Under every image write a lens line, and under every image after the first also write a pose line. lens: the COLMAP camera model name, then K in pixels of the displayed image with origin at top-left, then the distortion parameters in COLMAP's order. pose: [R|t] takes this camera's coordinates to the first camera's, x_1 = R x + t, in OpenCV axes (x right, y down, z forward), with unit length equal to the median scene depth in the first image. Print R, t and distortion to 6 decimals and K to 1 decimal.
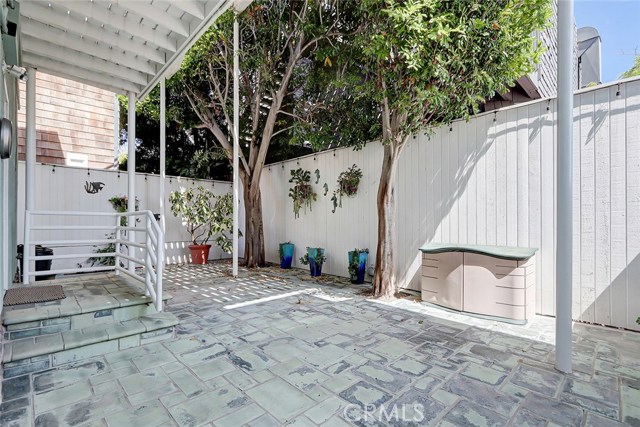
lens RADIAL K [[293.9, 0, 318.5], [0, 293.9, 218.2], [0, 0, 1]] dist [0.004182, -0.003233]
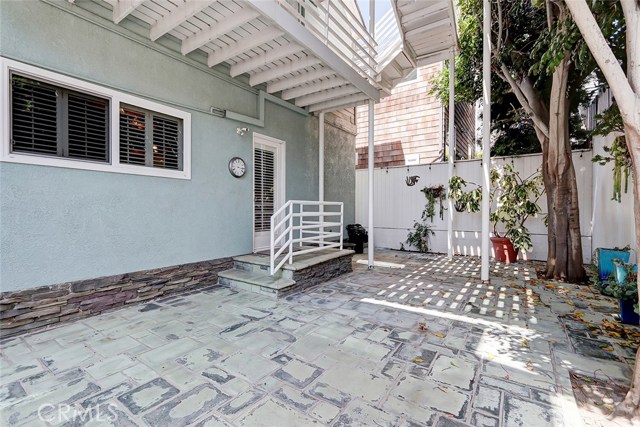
lens RADIAL K [[293.9, 0, 317.7], [0, 293.9, 212.4], [0, 0, 1]] dist [0.004182, -0.003233]
pose [[0.182714, 0.007290, -0.983139, 0.605284], [0.014027, 0.999851, 0.010021, 0.012788], [0.983066, -0.015622, 0.182584, 0.706686]]
